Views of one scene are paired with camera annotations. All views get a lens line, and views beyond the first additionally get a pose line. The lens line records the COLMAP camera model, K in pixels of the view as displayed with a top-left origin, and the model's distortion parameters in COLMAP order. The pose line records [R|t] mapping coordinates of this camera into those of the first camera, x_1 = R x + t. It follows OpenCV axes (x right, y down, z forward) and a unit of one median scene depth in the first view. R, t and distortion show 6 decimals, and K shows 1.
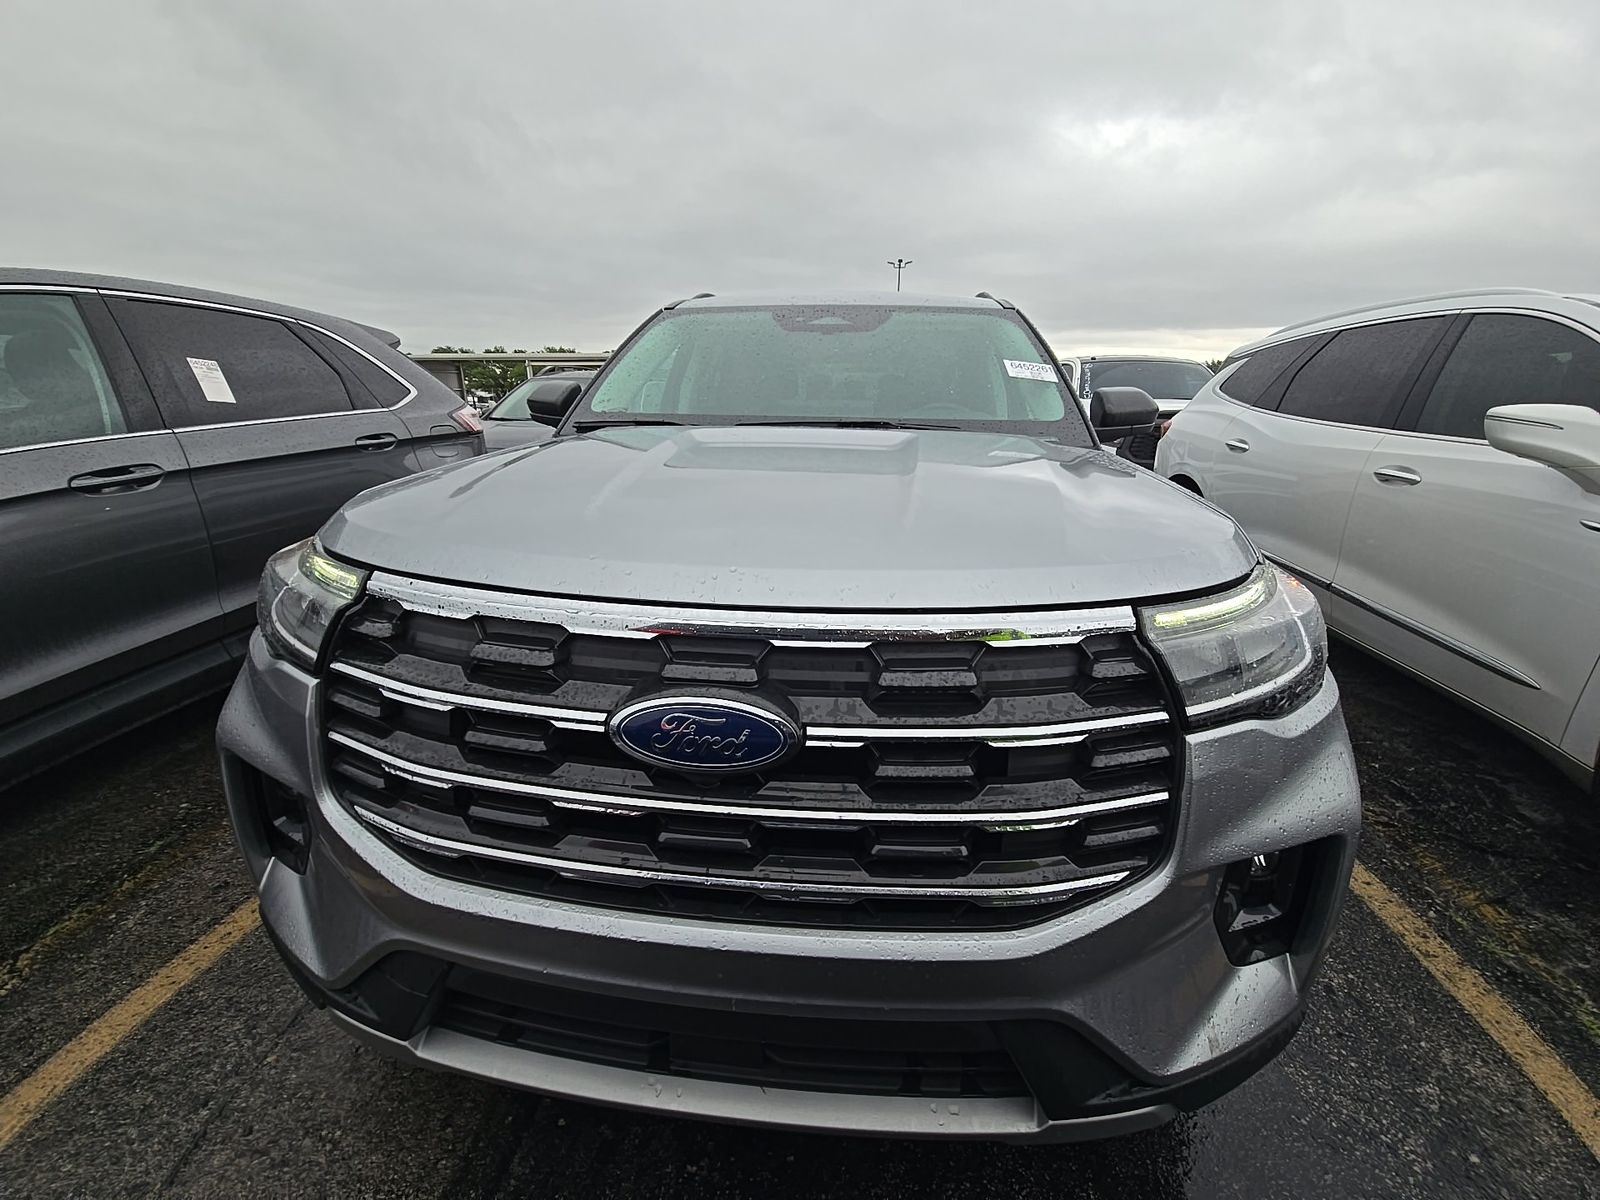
lens RADIAL K [[648.4, 0, 802.5], [0, 648.4, 605.2], [0, 0, 1]] dist [-0.006818, -0.001907]
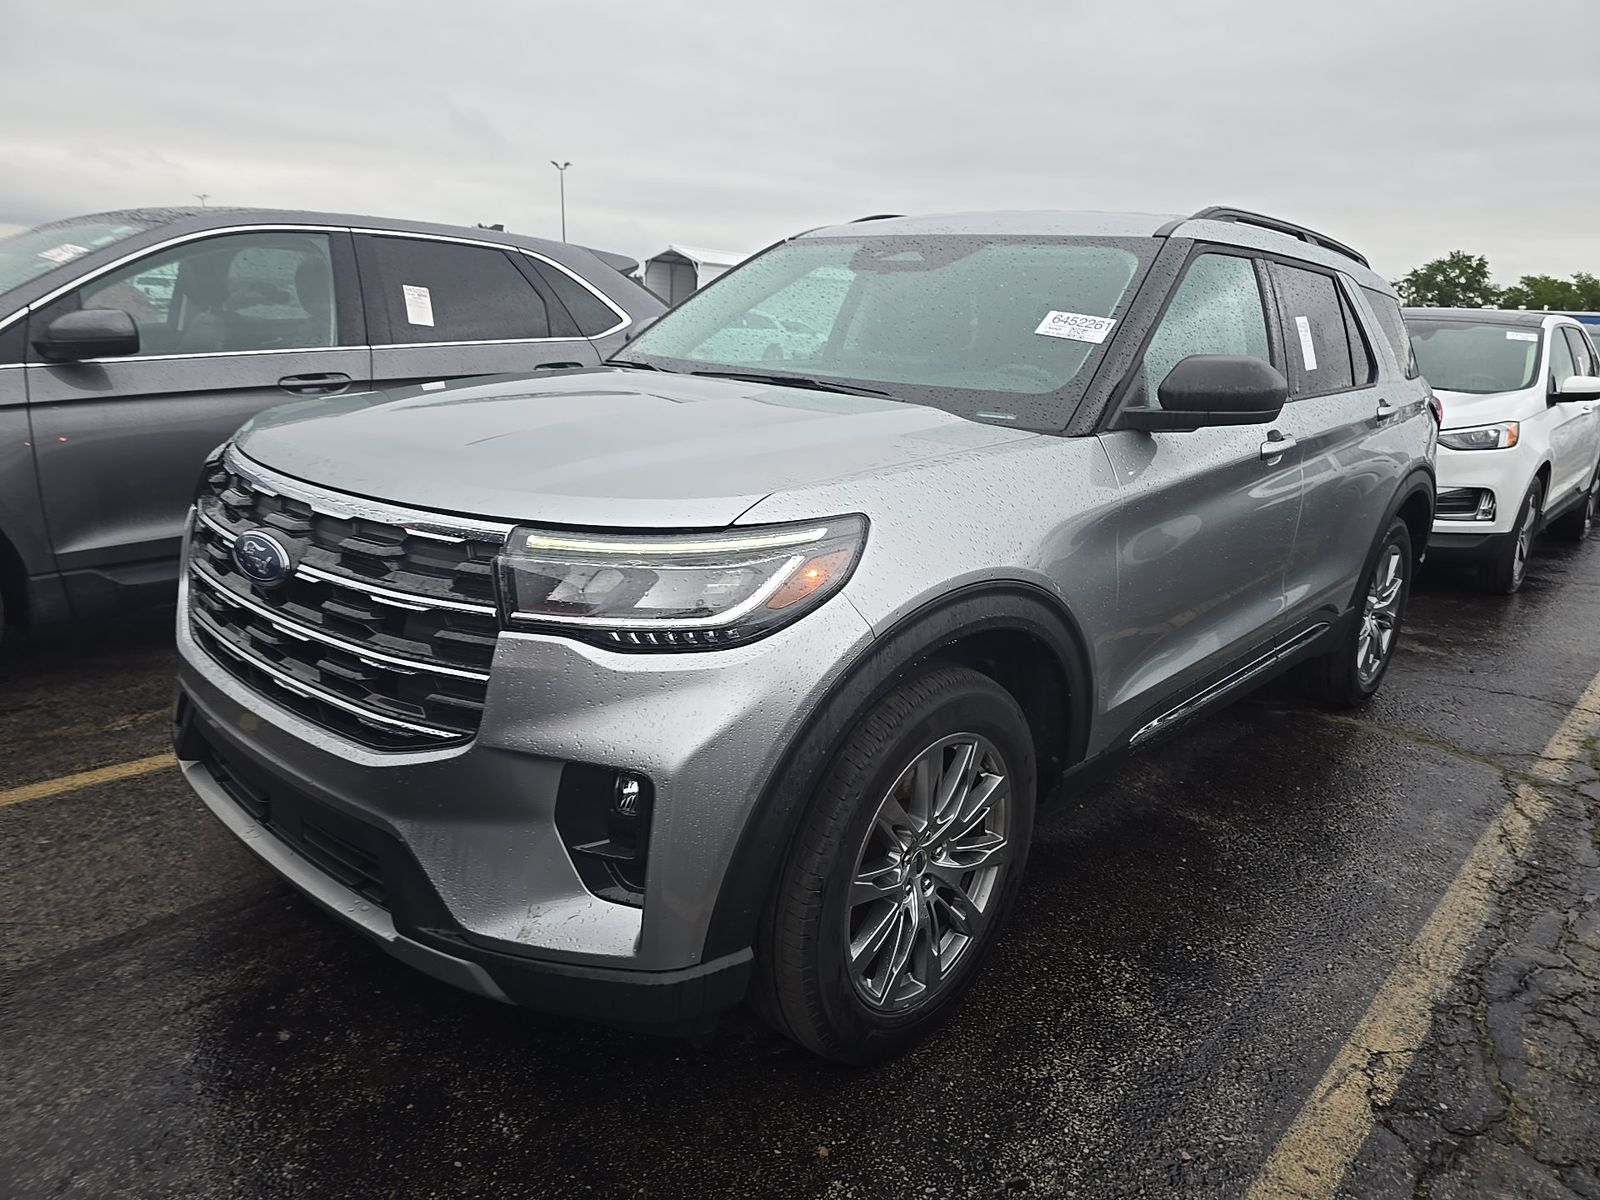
lens RADIAL K [[1047.0, 0, 796.4], [0, 1047.0, 595.5], [0, 0, 1]] dist [0.032533, 0.009018]
pose [[0.818163, 0.176957, -0.547079, 0.912170], [-0.212460, 0.977168, -0.001663, 0.009072], [0.534294, 0.117592, 0.837079, -0.158450]]
